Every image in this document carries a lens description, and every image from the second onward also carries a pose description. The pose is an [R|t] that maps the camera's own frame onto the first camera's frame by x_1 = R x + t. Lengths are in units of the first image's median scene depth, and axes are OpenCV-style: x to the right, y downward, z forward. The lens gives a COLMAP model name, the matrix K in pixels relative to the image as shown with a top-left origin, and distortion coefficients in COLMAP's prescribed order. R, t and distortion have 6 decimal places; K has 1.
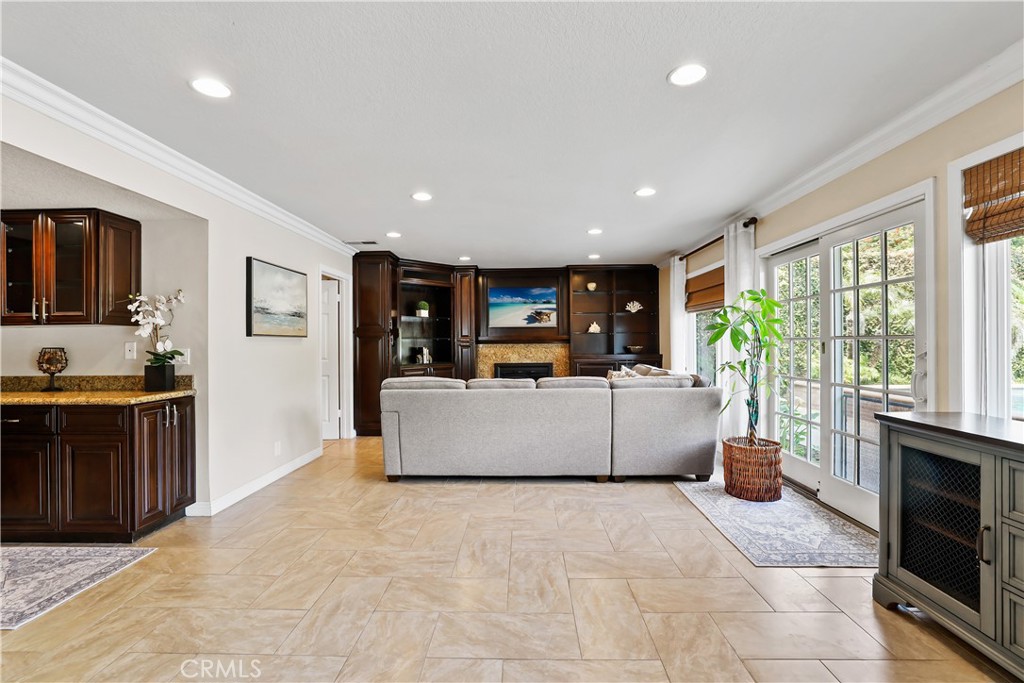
lens RADIAL K [[441.4, 0, 512.0], [0, 441.4, 341.5], [0, 0, 1]] dist [0.000051, 0.000143]
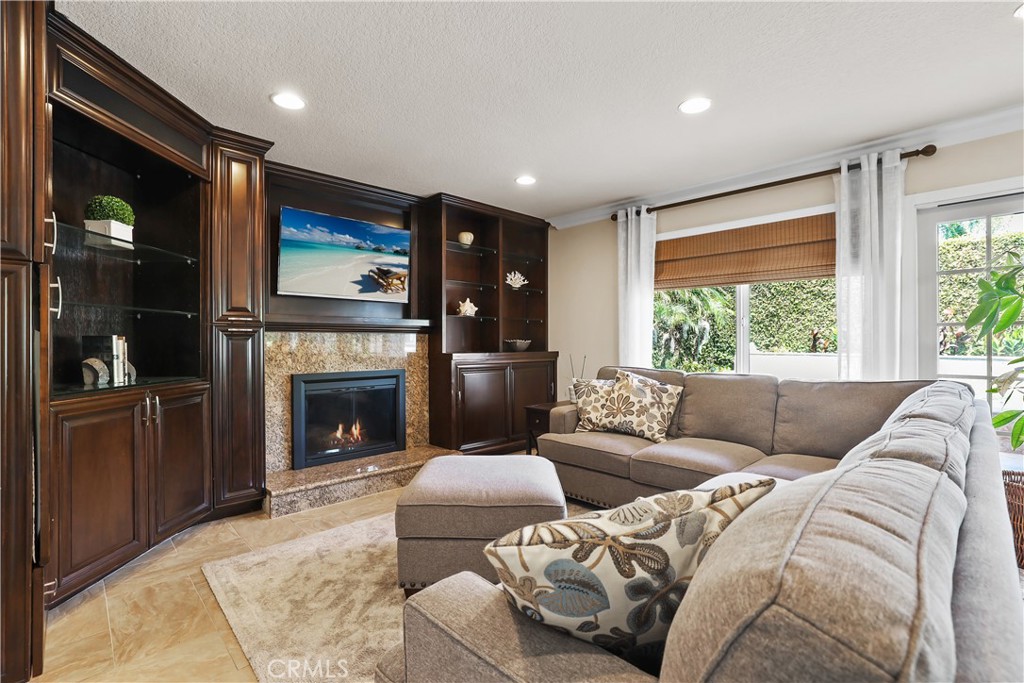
lens RADIAL K [[456.3, 0, 512.0], [0, 456.3, 341.5], [0, 0, 1]] dist [0.000044, 0.000049]
pose [[0.690198, 0.008199, 0.723574, -0.236769], [-0.008590, 0.999958, -0.003136, 0.016862], [-0.723569, -0.004051, 0.690240, 0.575742]]
